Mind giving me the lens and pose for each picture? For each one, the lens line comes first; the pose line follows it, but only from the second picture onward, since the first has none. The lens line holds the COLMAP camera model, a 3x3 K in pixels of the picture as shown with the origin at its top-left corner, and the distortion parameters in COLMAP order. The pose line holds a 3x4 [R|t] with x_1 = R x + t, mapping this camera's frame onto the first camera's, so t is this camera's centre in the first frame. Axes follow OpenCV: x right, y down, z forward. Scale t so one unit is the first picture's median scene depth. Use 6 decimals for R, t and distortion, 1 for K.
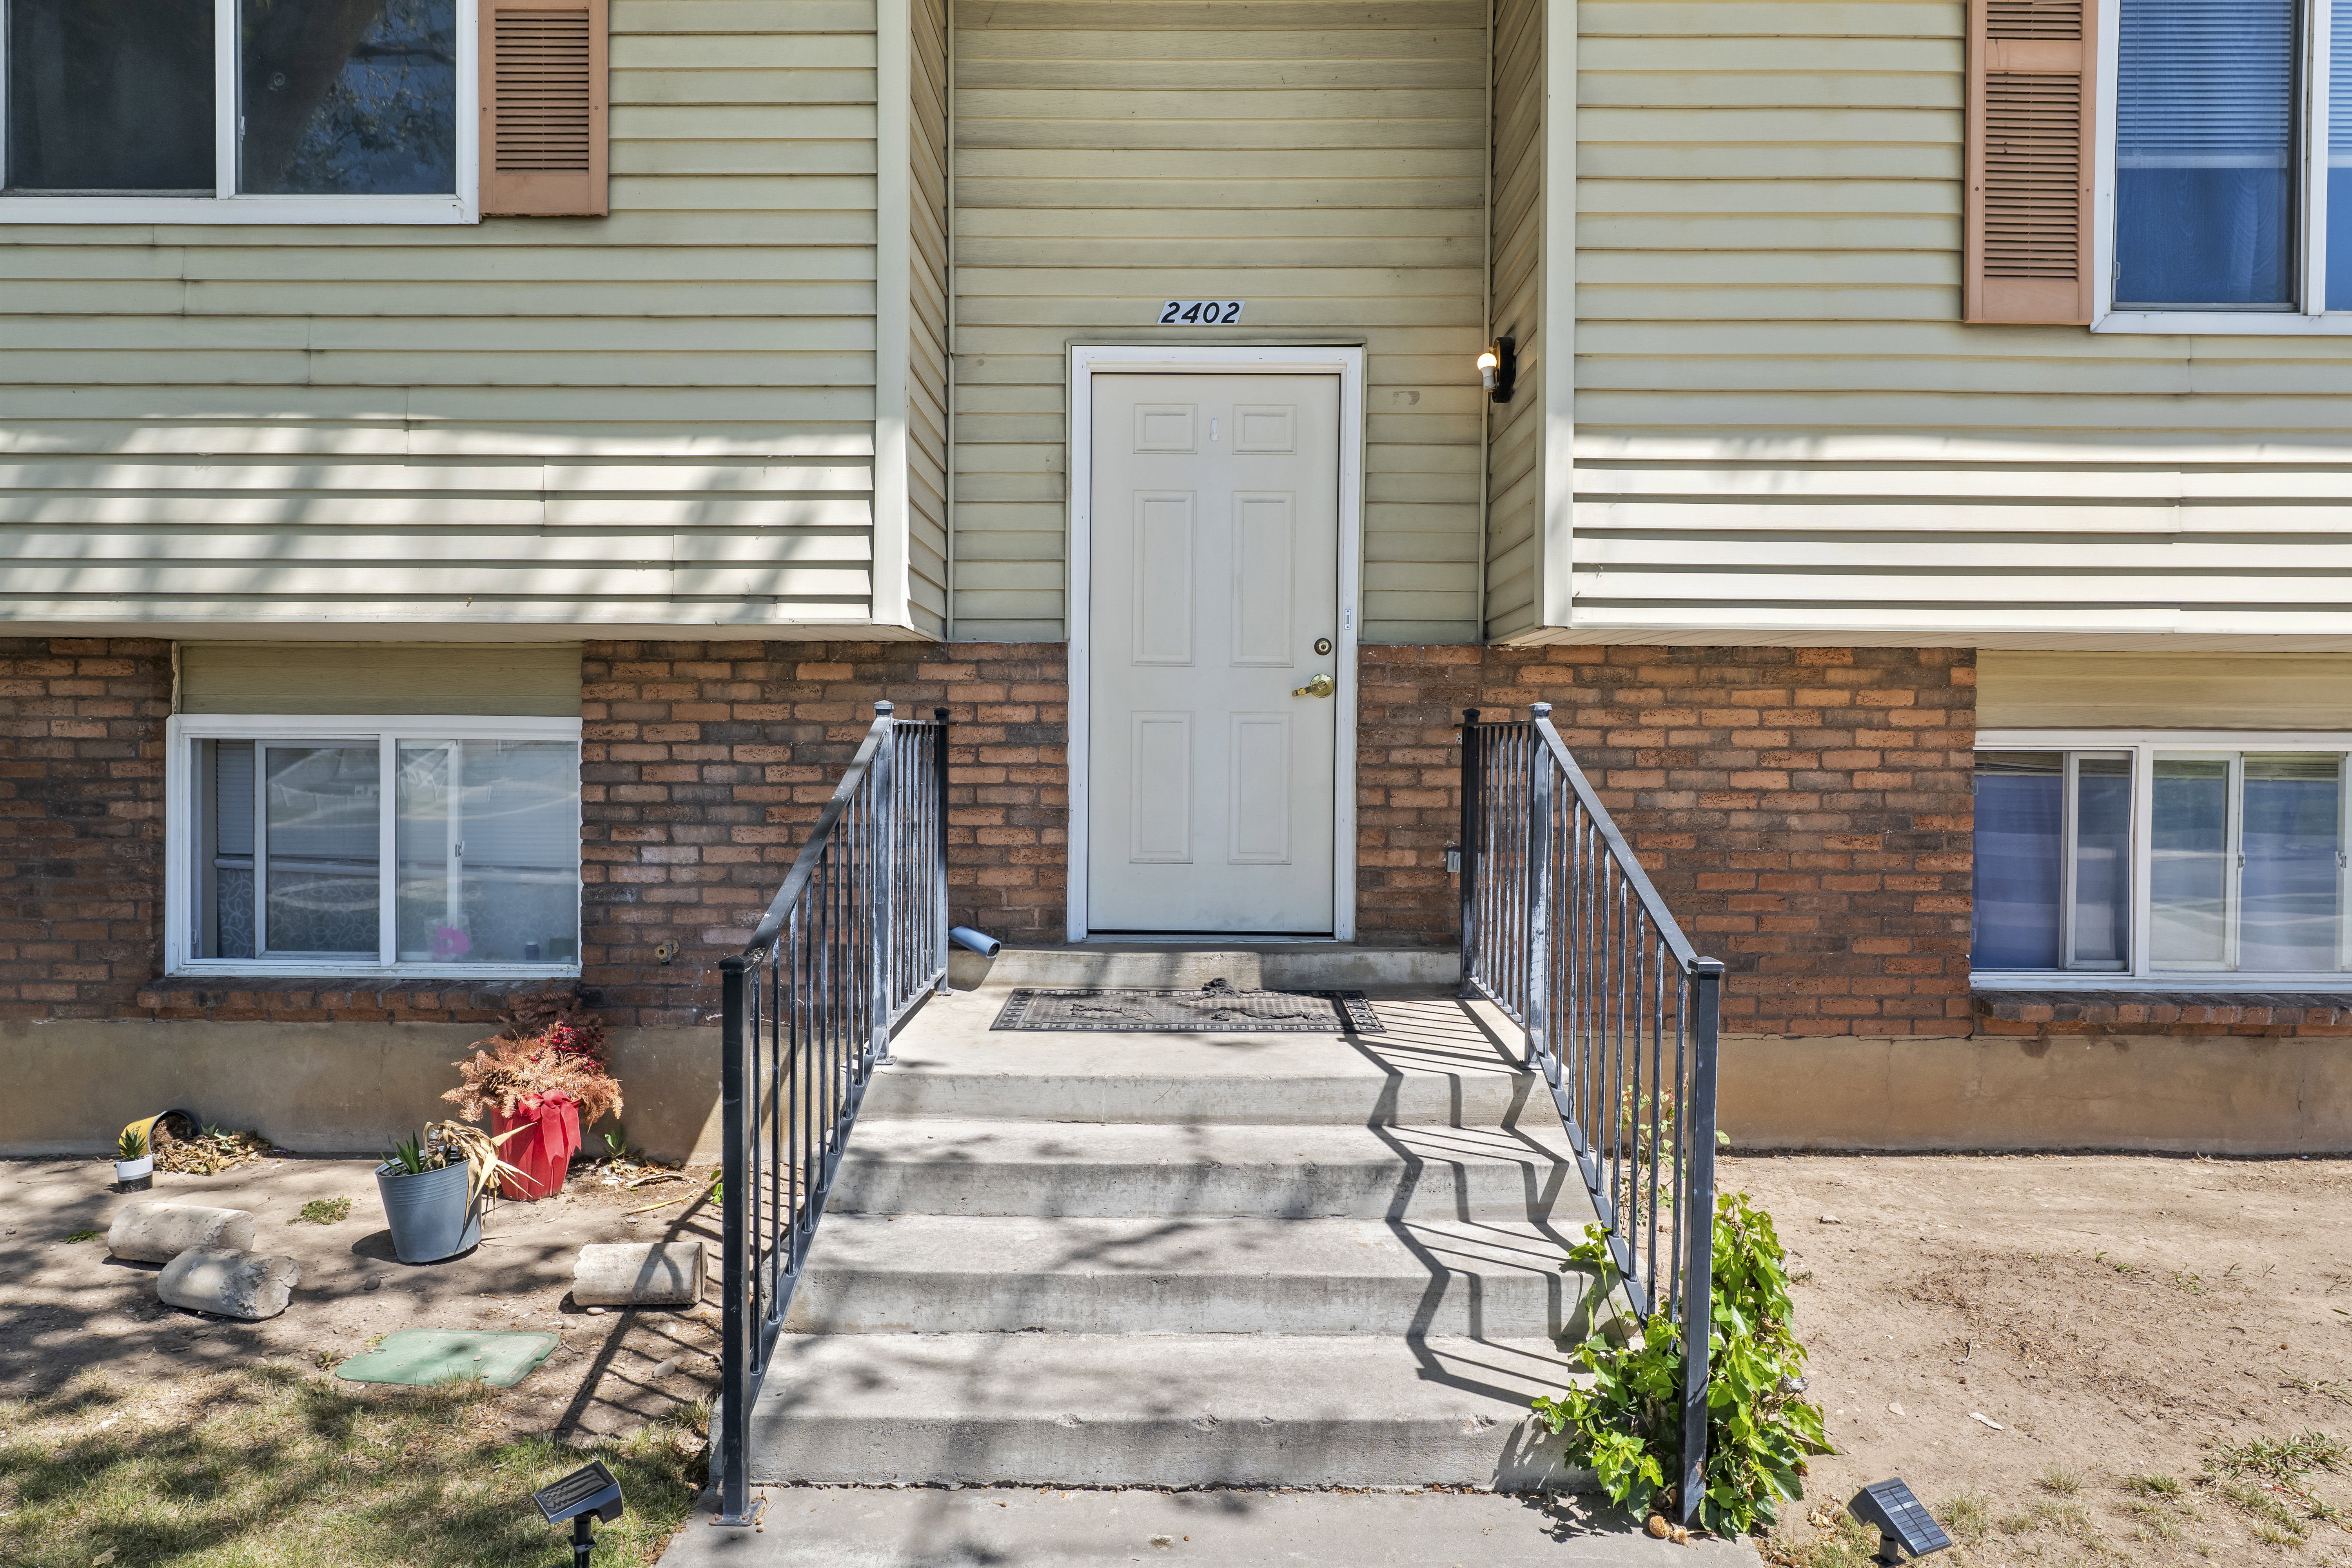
lens RADIAL K [[1286.0, 0, 1188.3], [0, 1286.0, 783.7], [0, 0, 1]] dist [0.005560, 0.000299]
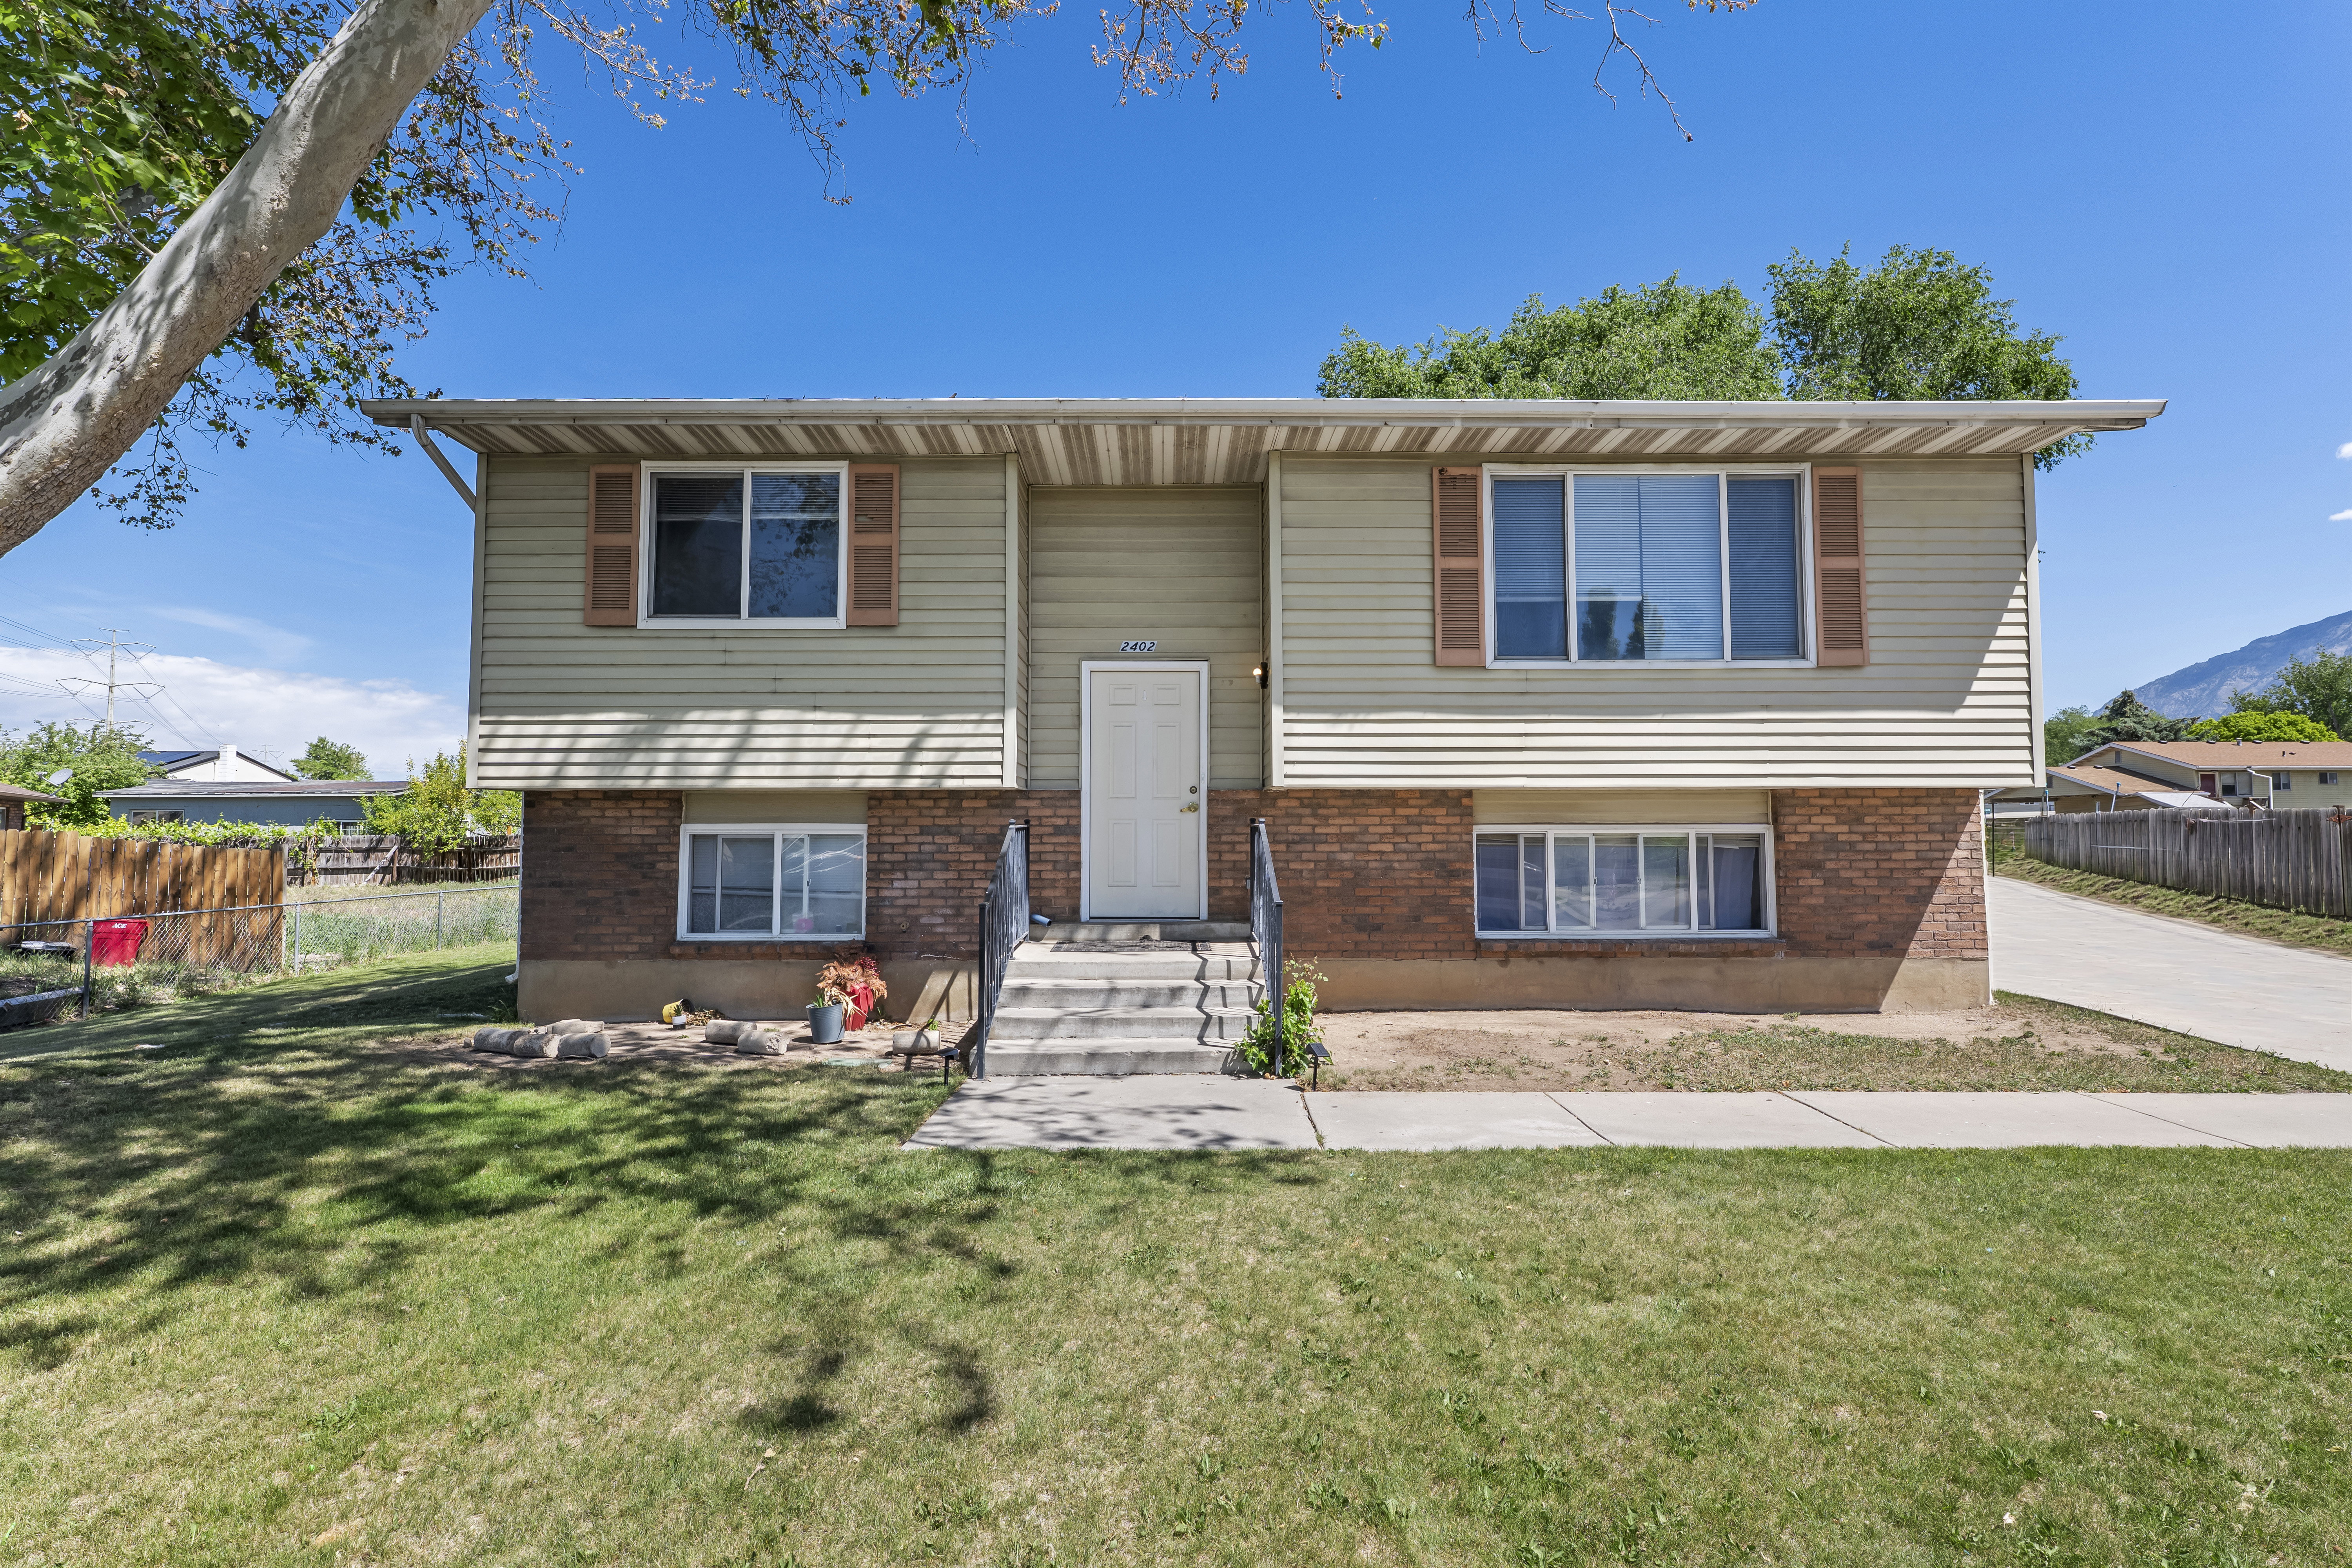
lens RADIAL K [[1072.7, 0, 1172.9], [0, 1072.7, 769.3], [0, 0, 1]] dist [-0.002826, -0.000015]
pose [[0.999958, -0.008042, -0.004327, 0.080595], [0.007653, 0.996486, -0.083403, 0.014969], [0.004983, 0.083367, 0.996506, -0.923608]]
